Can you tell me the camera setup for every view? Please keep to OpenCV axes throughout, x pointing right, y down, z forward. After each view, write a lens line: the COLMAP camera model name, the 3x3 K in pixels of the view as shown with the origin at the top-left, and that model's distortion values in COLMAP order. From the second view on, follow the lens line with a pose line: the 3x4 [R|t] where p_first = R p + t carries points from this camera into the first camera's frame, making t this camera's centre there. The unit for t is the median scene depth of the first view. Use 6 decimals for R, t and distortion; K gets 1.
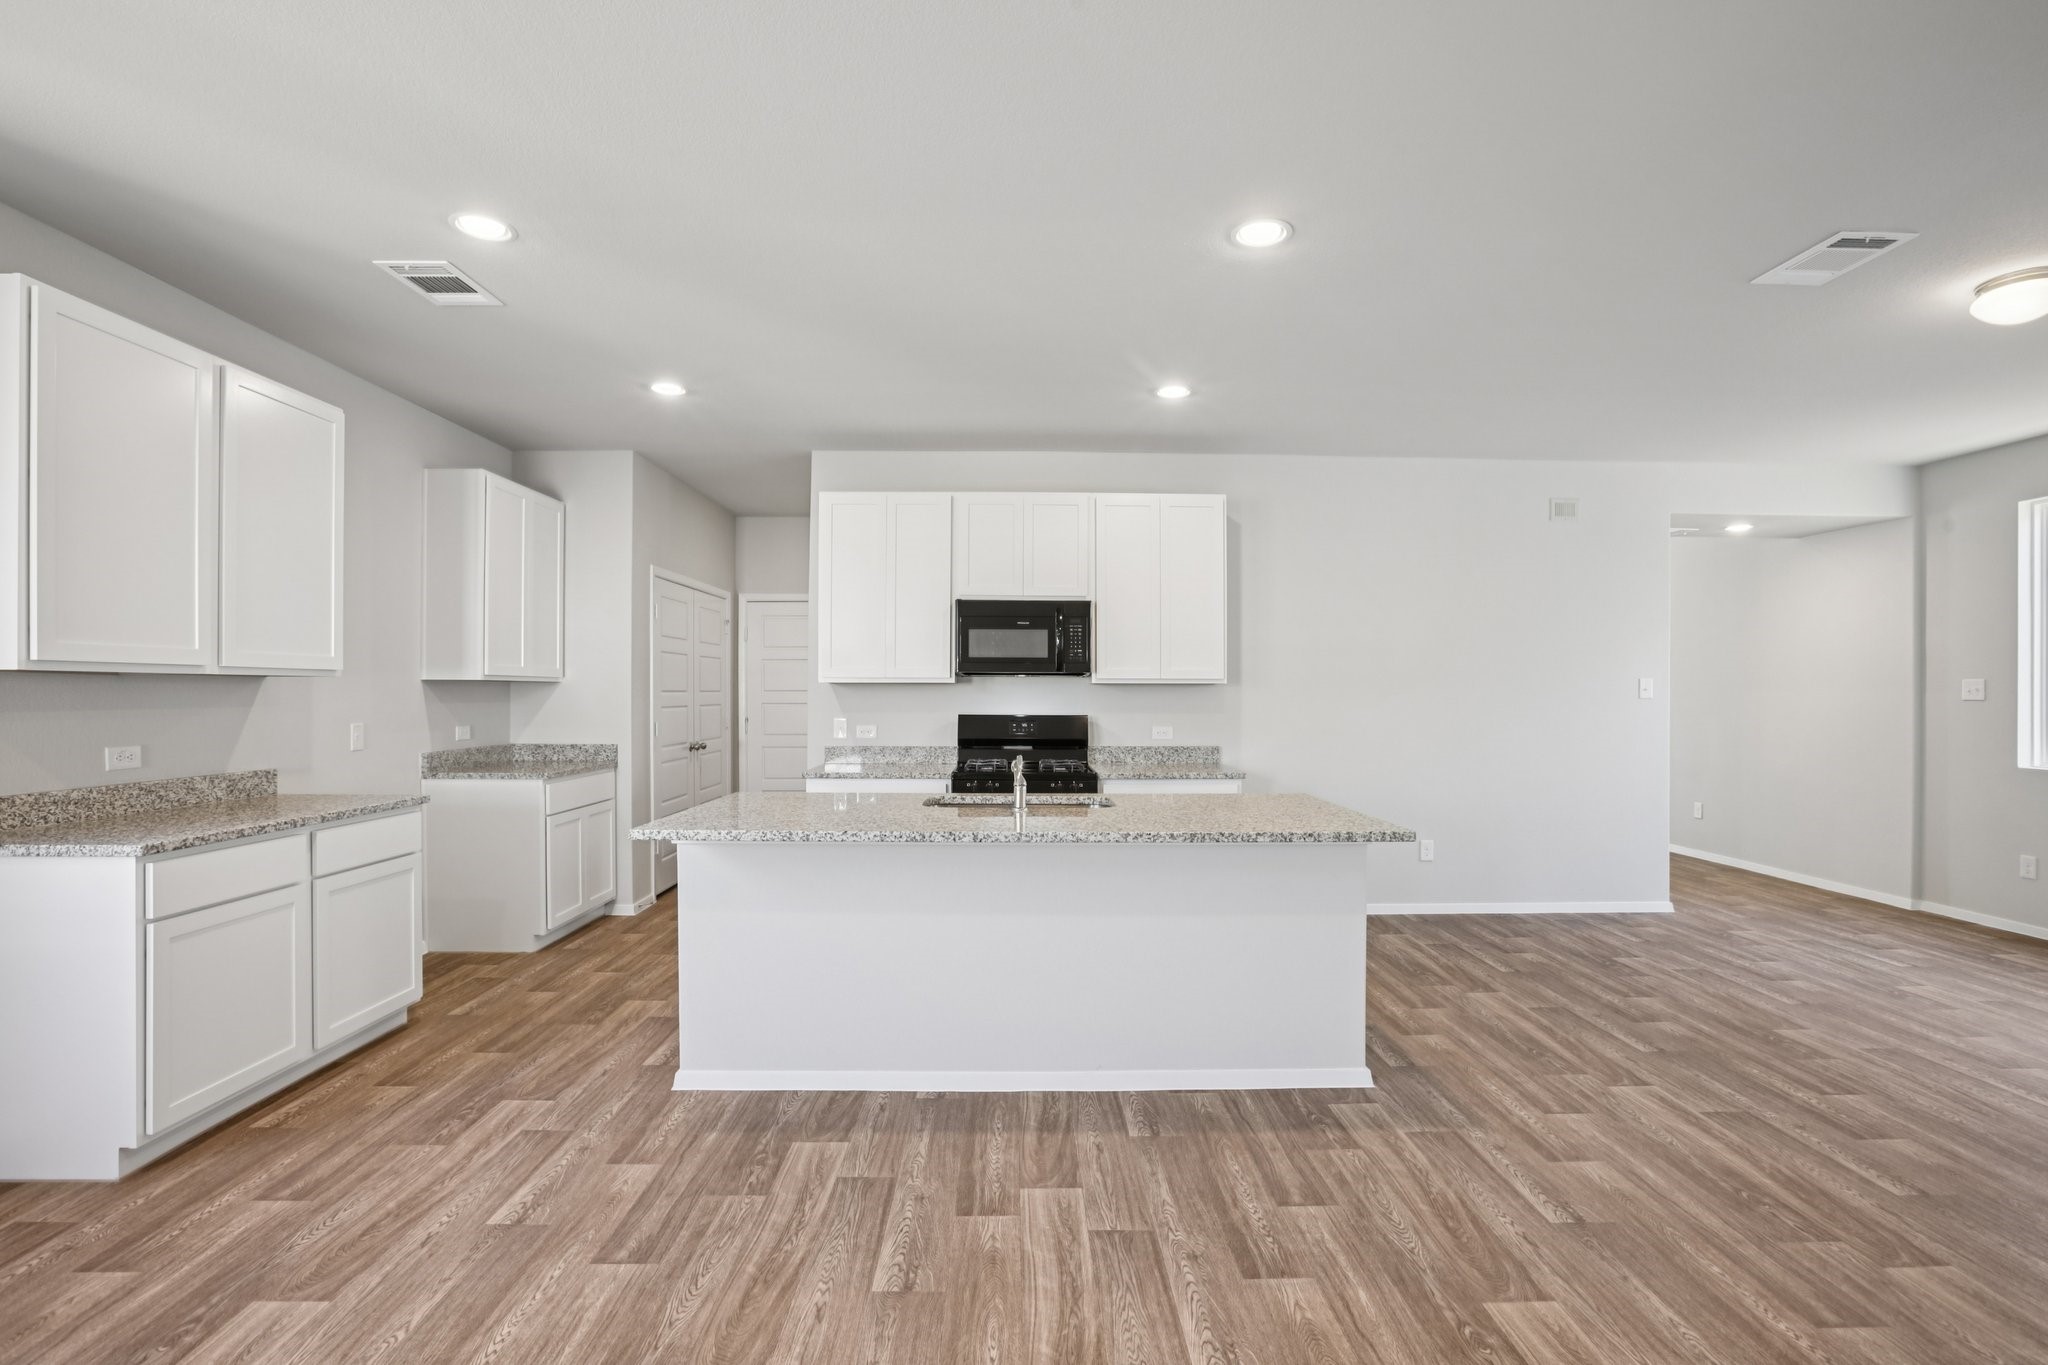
lens RADIAL K [[937.5, 0, 1020.8], [0, 937.5, 690.9], [0, 0, 1]] dist [-0.037492, 0.010651]
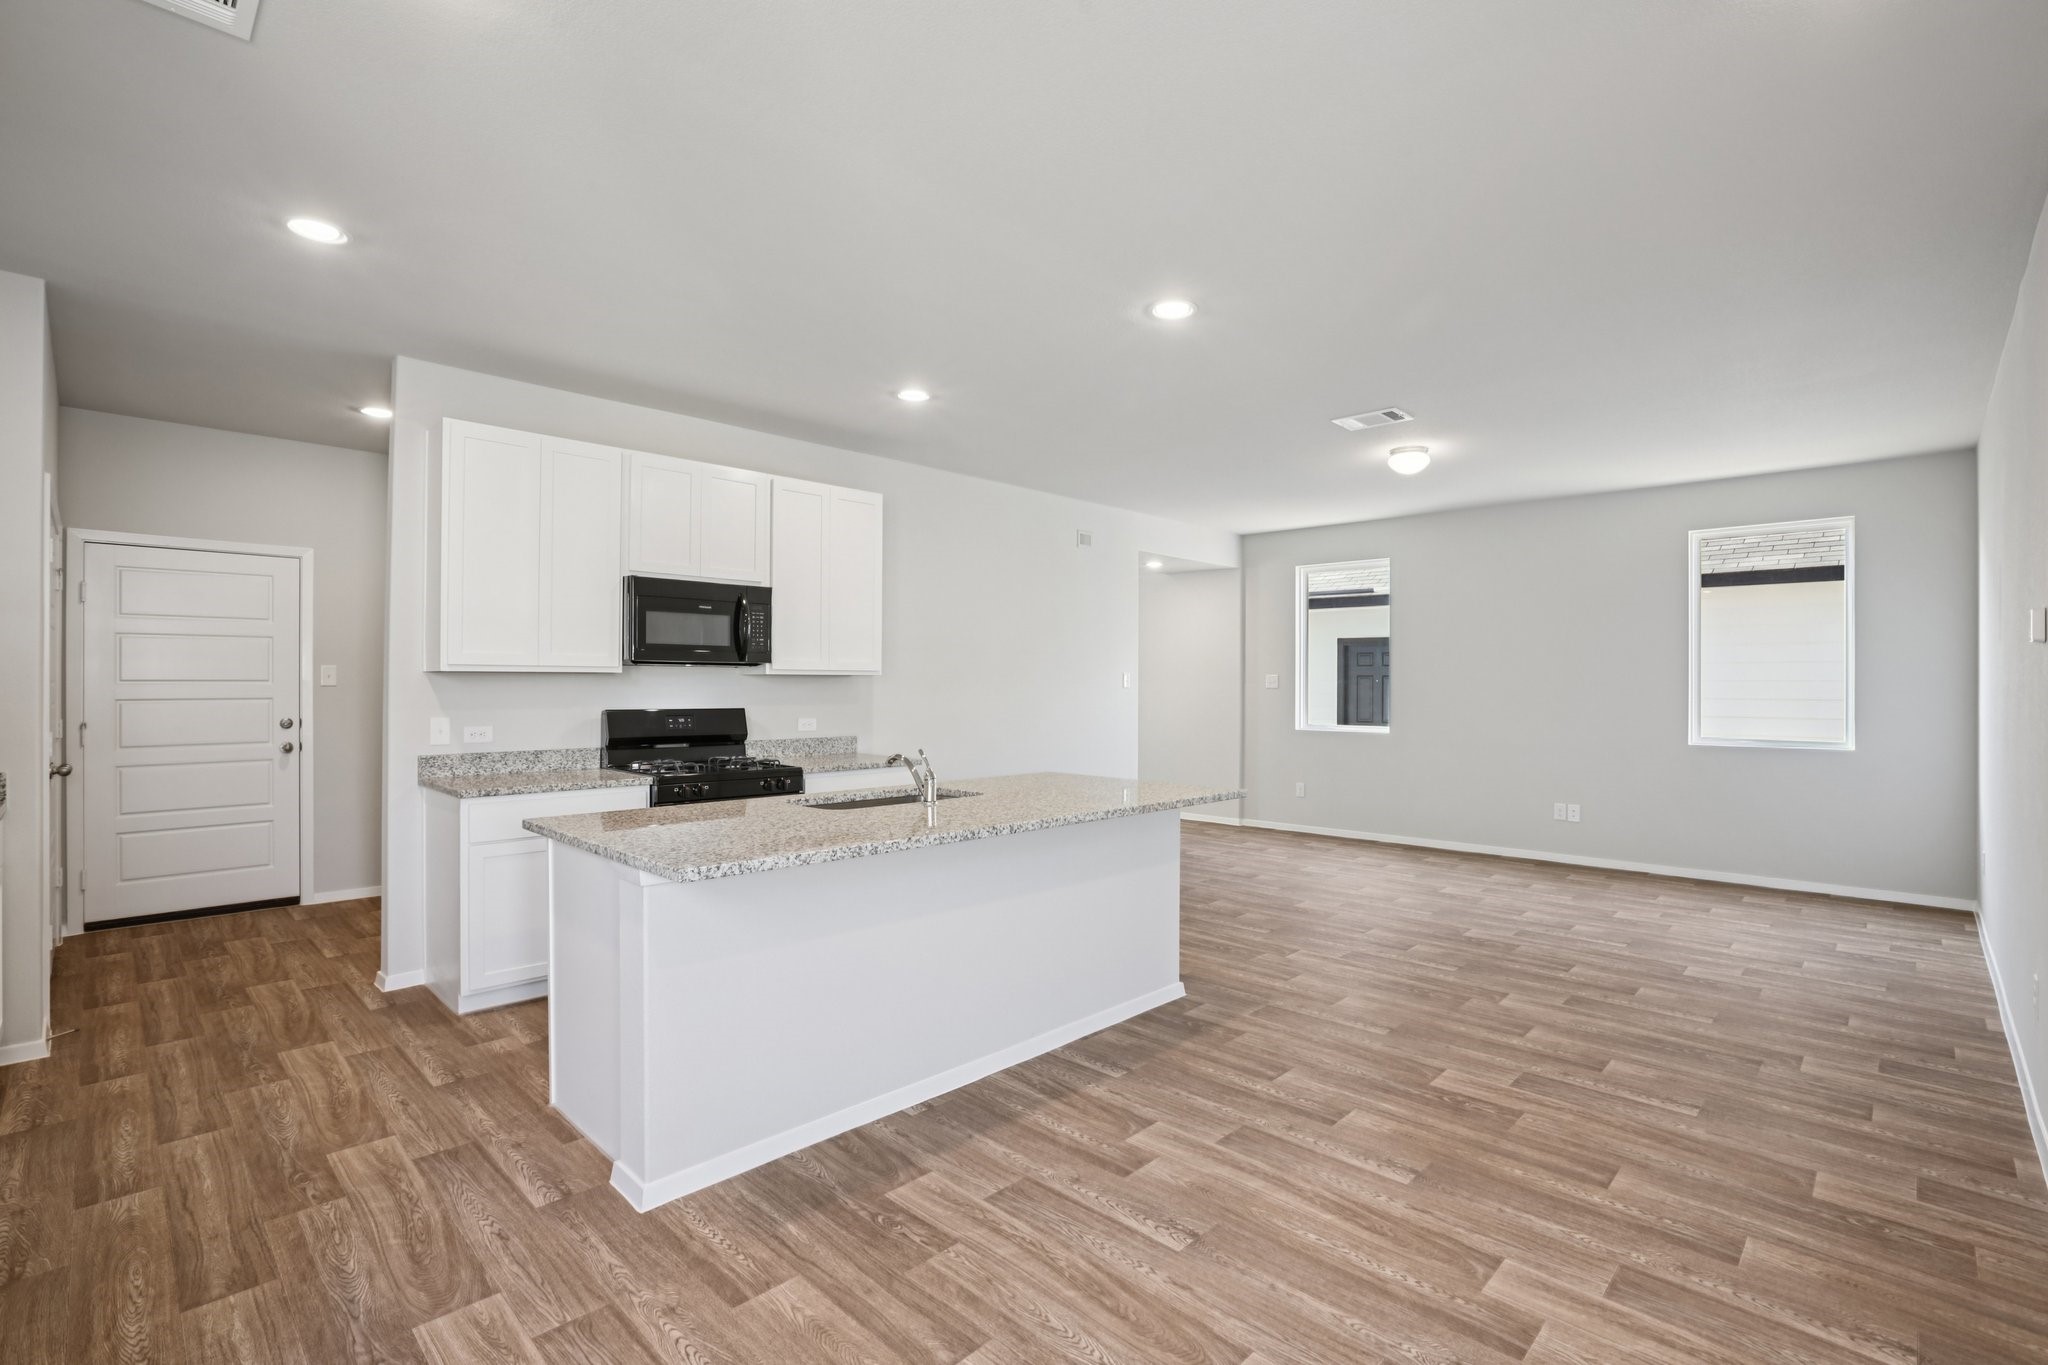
lens RADIAL K [[937.5, 0, 1037.2], [0, 937.5, 675.3], [0, 0, 1]] dist [-0.037492, 0.010651]
pose [[0.705387, 0.005343, 0.708802, -0.688256], [-0.002483, 0.999984, -0.005066, -0.004873], [-0.708818, 0.001813, 0.705389, 0.242004]]
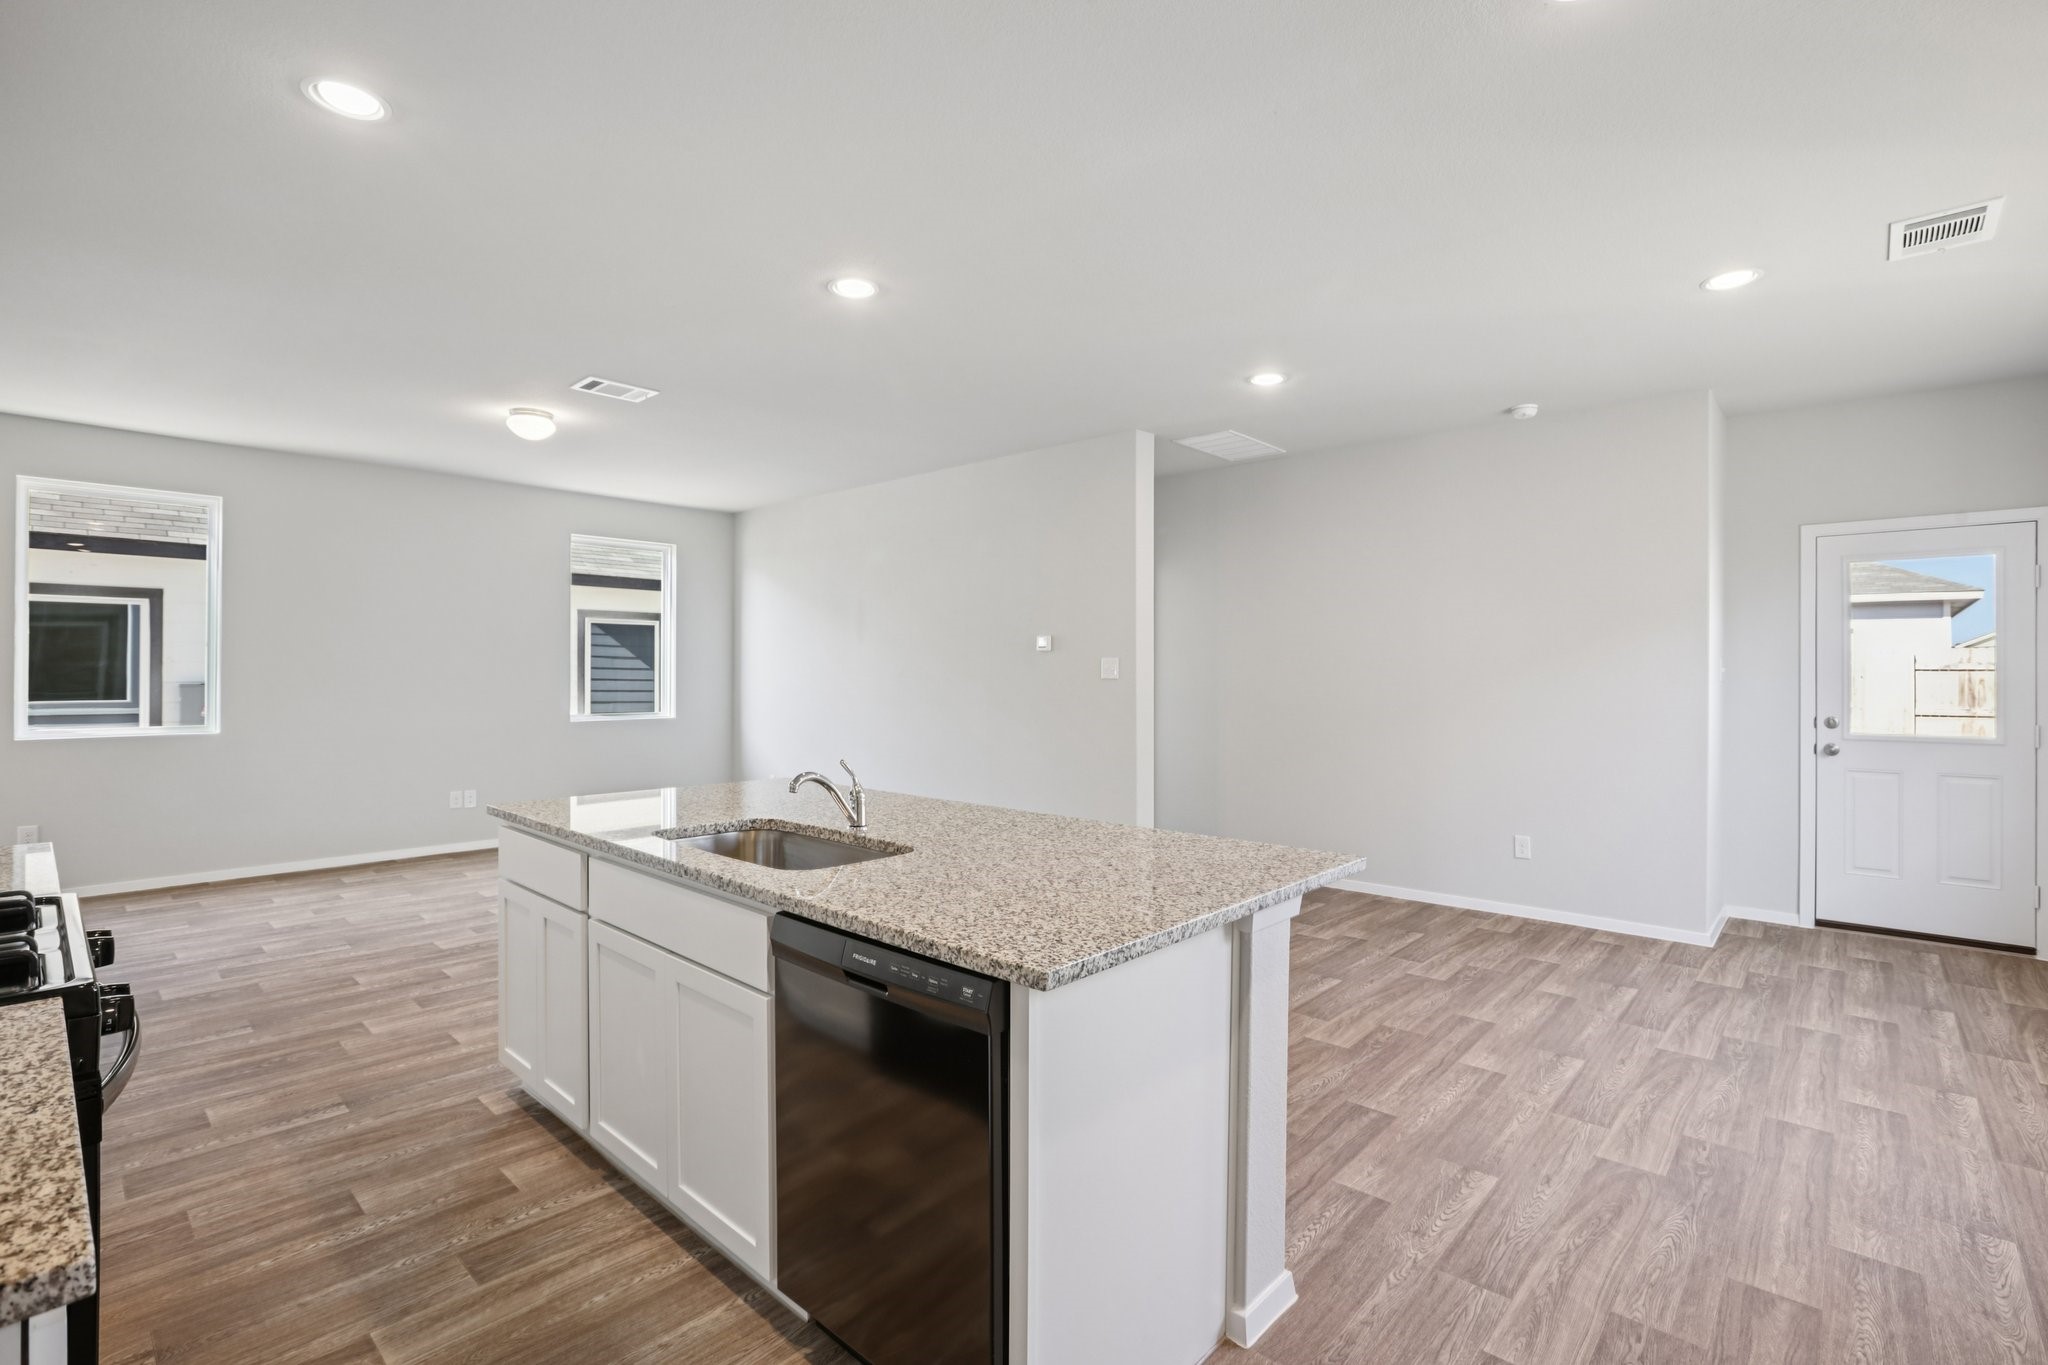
lens RADIAL K [[937.5, 0, 1042.3], [0, 937.5, 594.4], [0, 0, 1]] dist [-0.037492, 0.010651]
pose [[-0.739181, 0.049457, 0.671688, -0.703028], [-0.007695, 0.996615, -0.081850, -0.002958], [-0.673463, -0.065671, -0.736298, 1.632977]]
